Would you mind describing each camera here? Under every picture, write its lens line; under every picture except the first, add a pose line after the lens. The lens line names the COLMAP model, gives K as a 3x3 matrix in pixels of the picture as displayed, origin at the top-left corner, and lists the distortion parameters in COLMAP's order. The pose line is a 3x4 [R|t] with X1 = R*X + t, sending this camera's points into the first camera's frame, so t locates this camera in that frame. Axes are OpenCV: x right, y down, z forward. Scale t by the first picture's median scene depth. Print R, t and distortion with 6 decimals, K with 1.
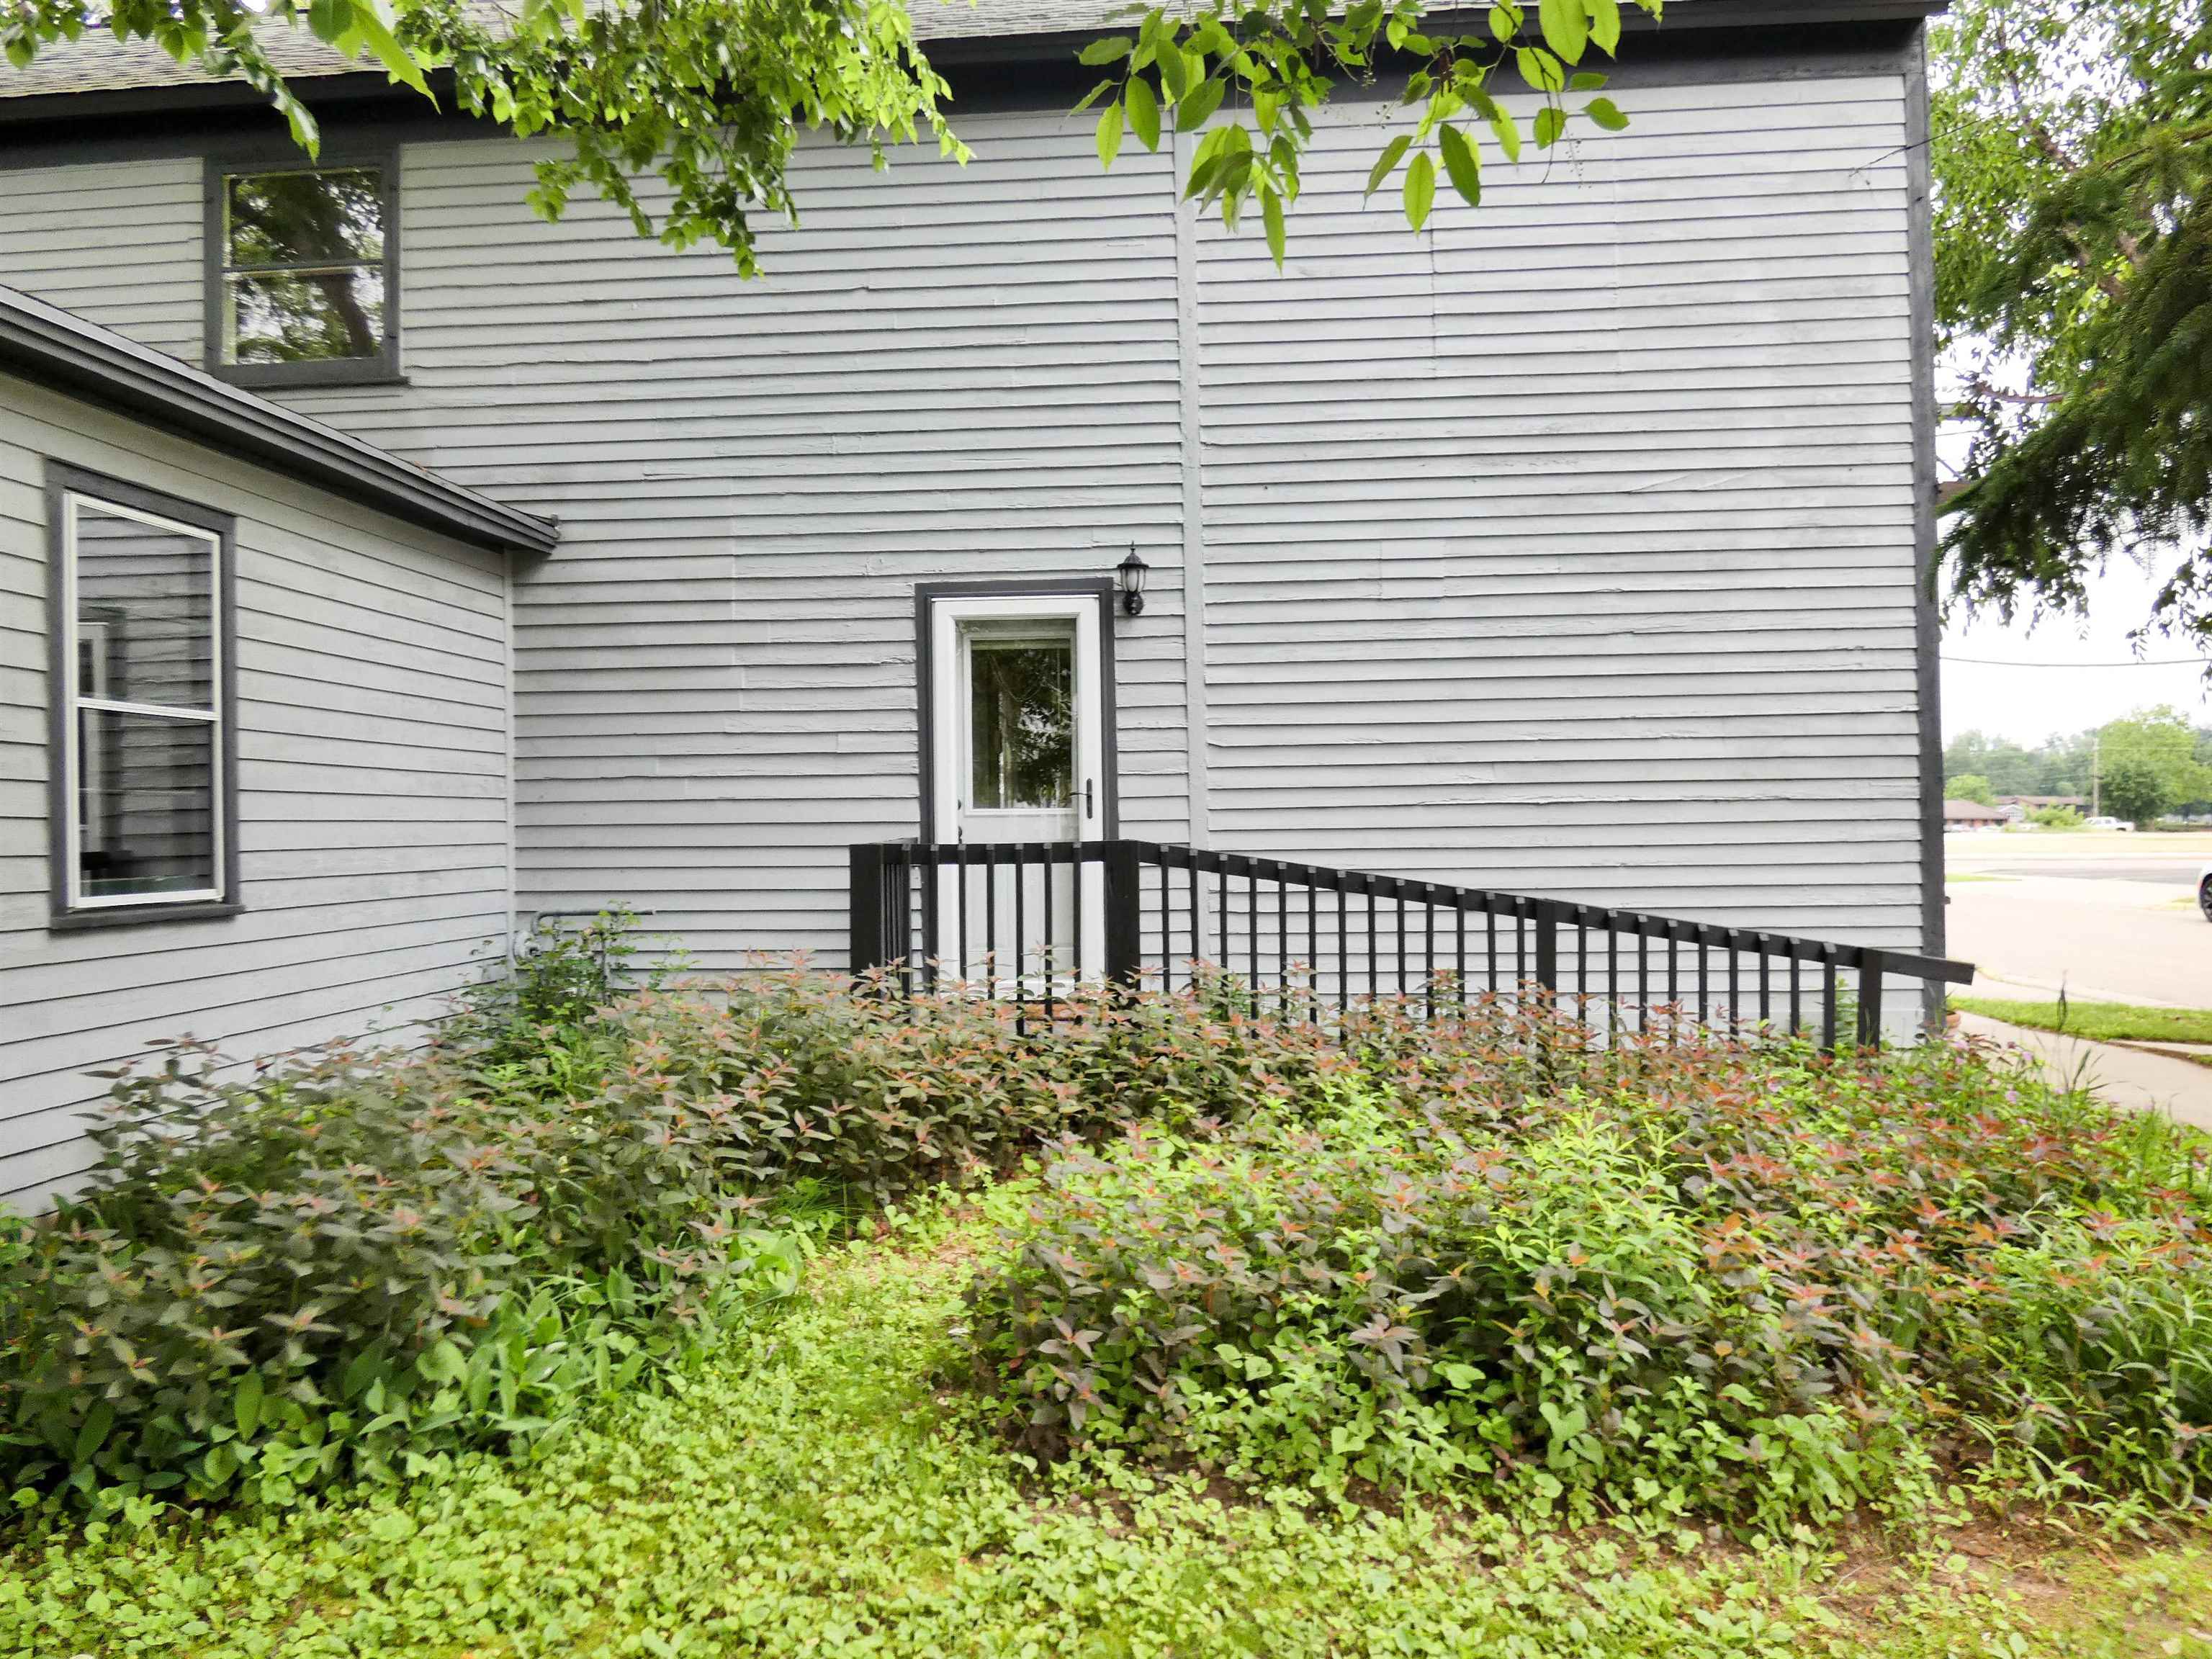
lens RADIAL K [[1546.5, 0, 1111.5], [0, 1546.5, 820.2], [0, 0, 1]] dist [-0.021119, -0.000057]
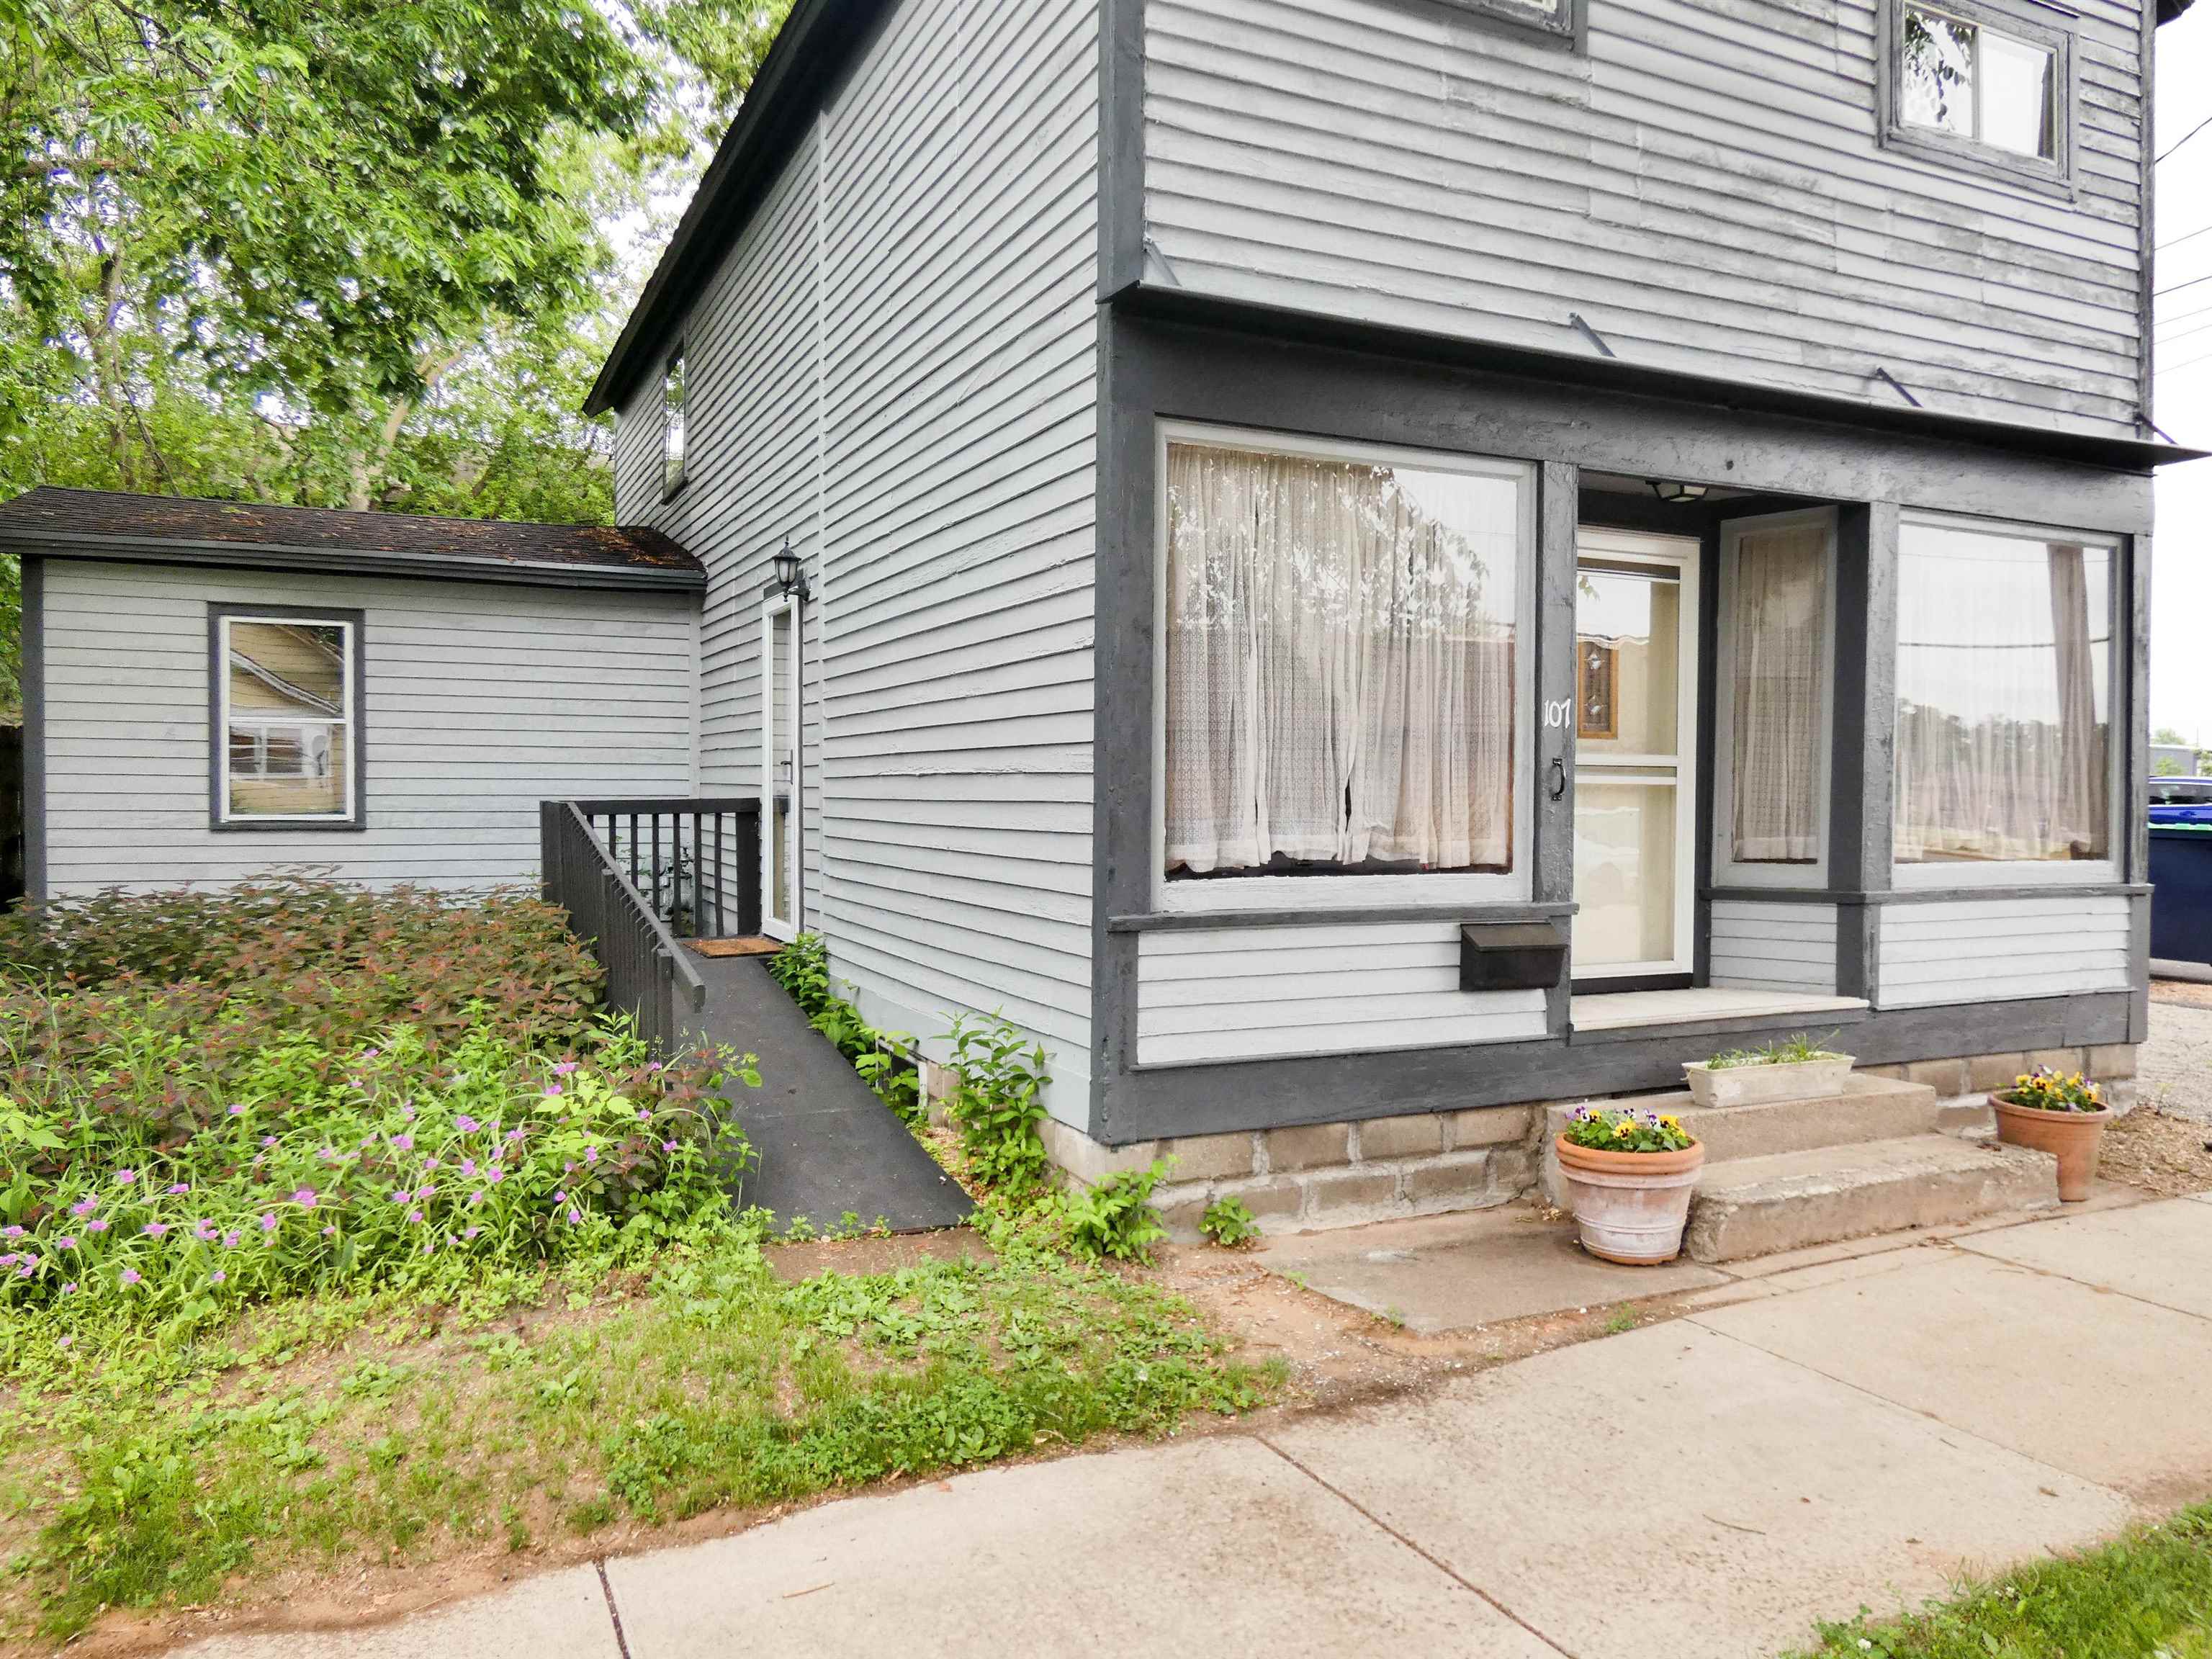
lens RADIAL K [[1546.5, 0, 1109.4], [0, 1546.5, 816.1], [0, 0, 1]] dist [-0.021119, -0.000057]
pose [[0.494093, 0.035782, -0.868672, 1.654385], [-0.011385, 0.999333, 0.034689, -0.031596], [0.869335, -0.007250, 0.494171, 0.988568]]
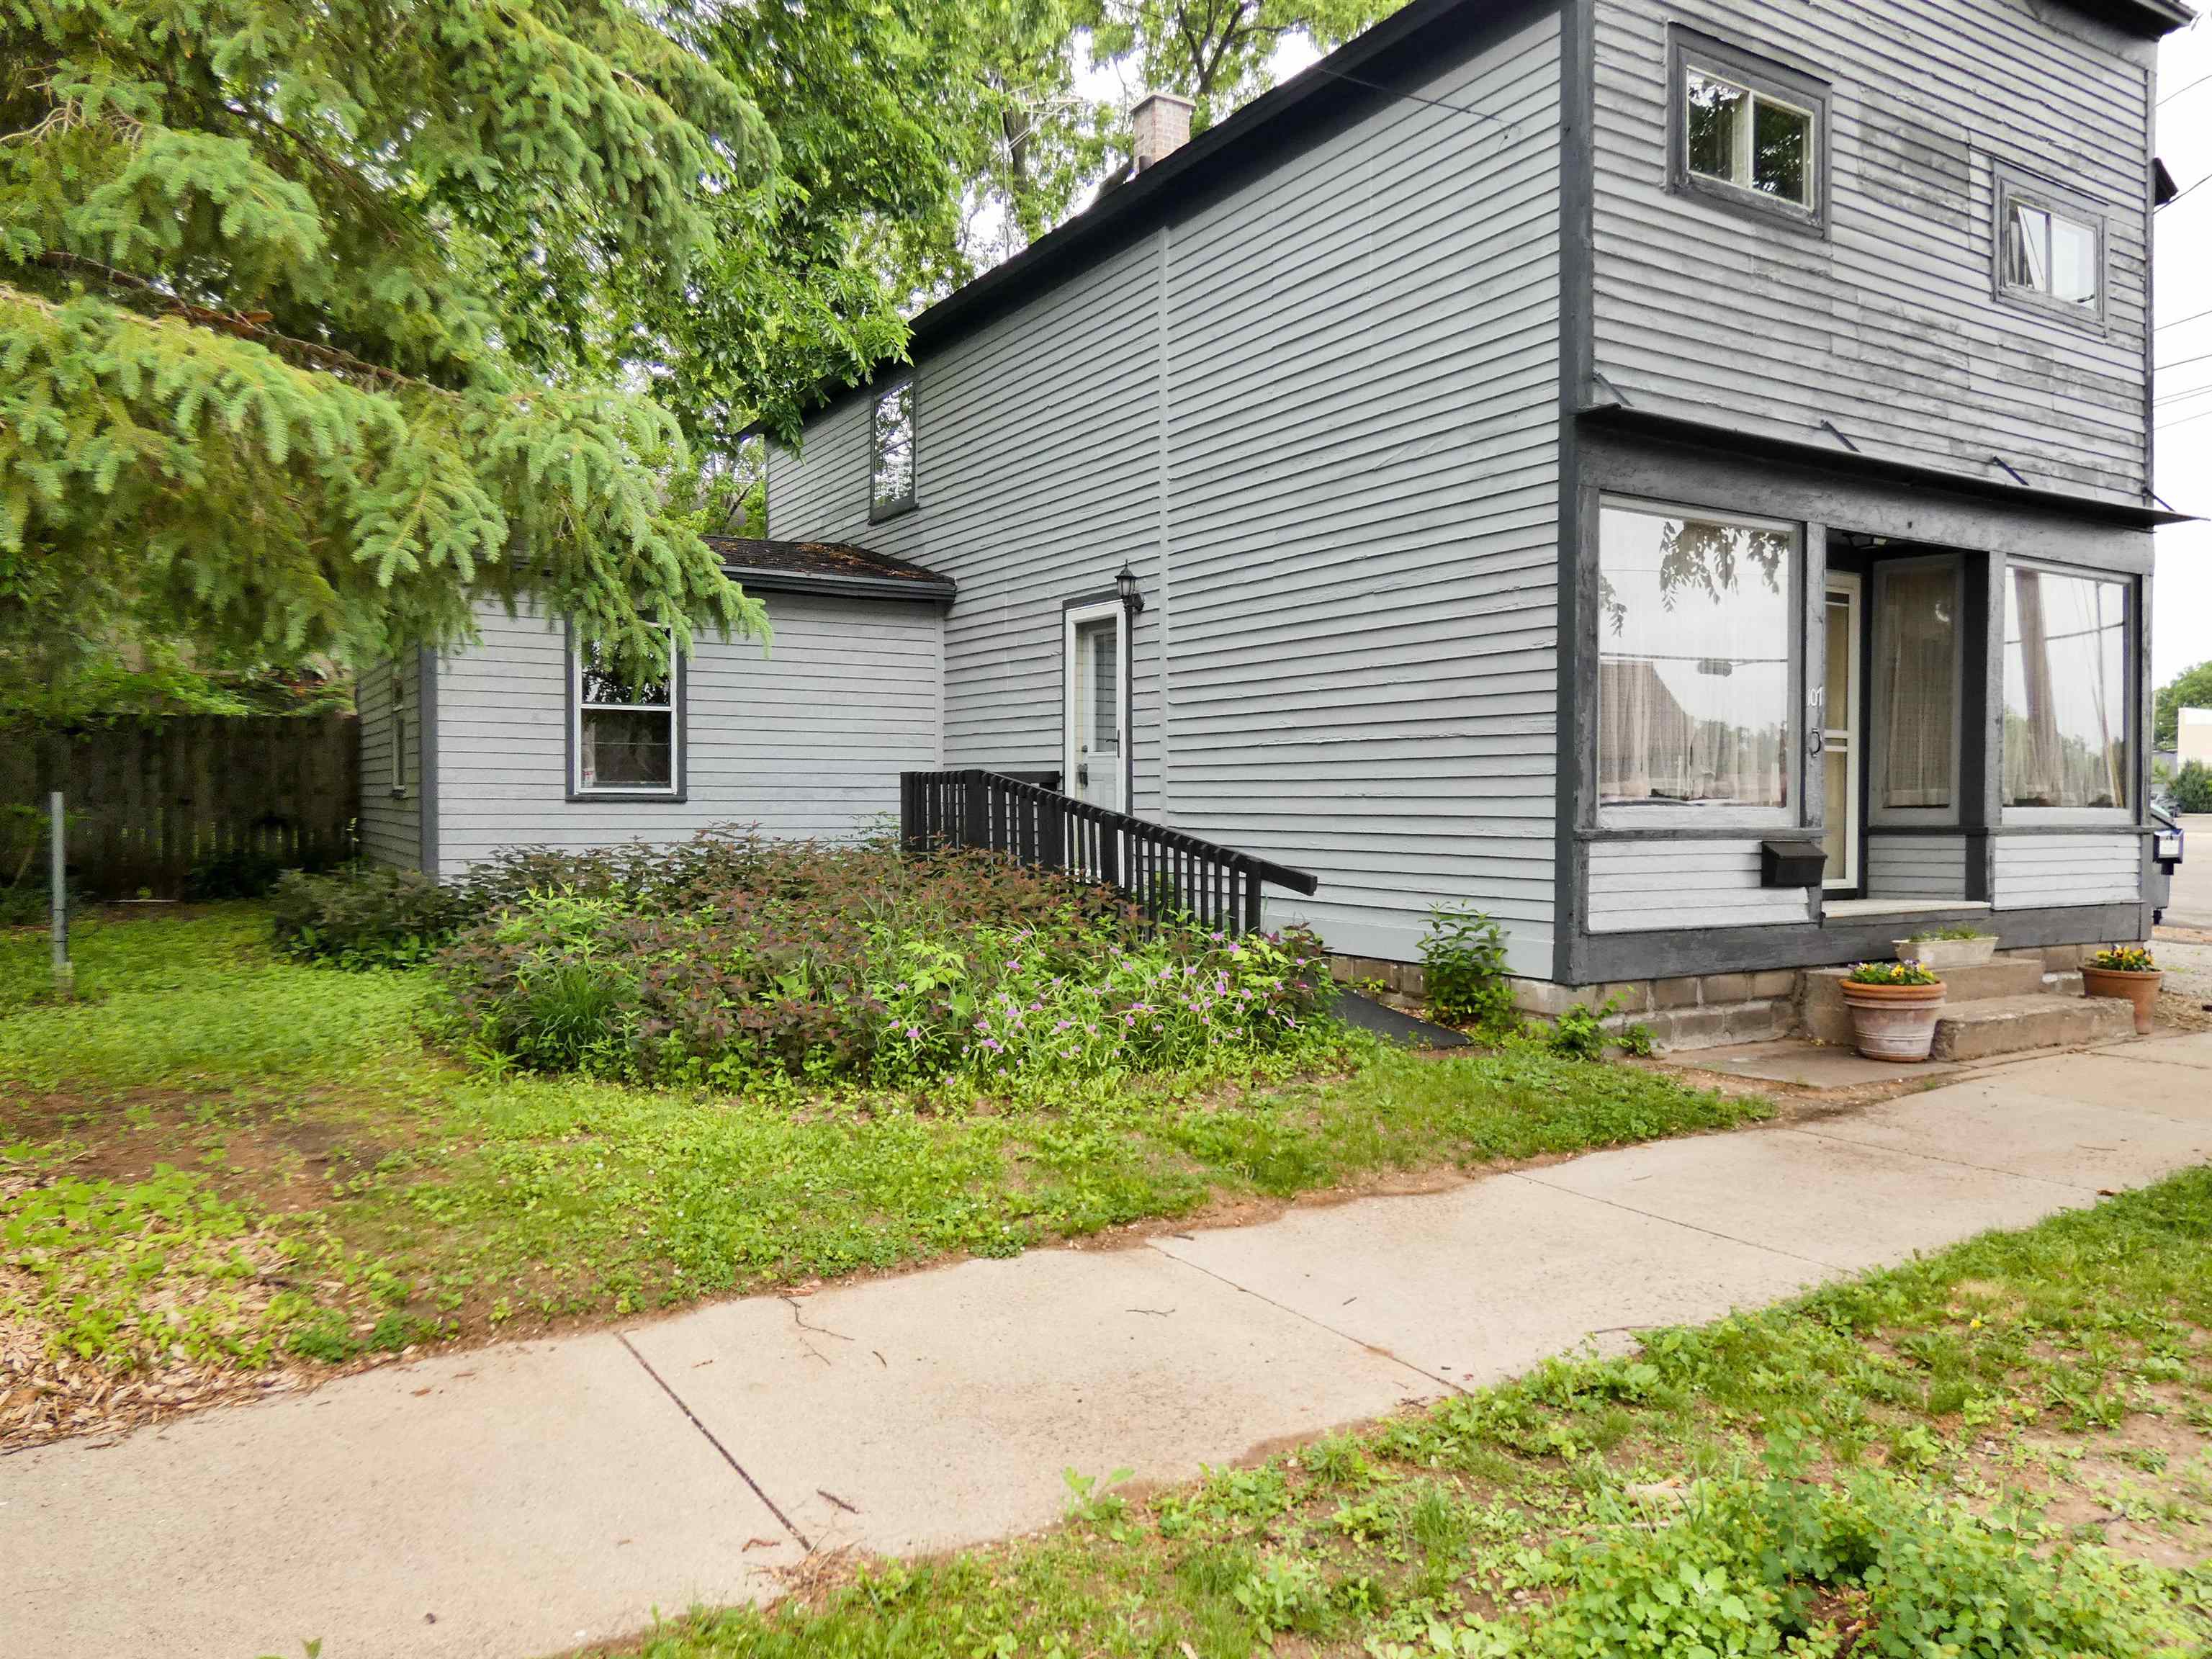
lens RADIAL K [[1546.5, 0, 1099.9], [0, 1546.5, 817.2], [0, 0, 1]] dist [-0.021119, -0.000057]
pose [[0.577442, 0.029054, -0.815915, 1.727249], [-0.011037, 0.999553, 0.027782, 0.020069], [0.816357, -0.007037, 0.577504, 0.263853]]
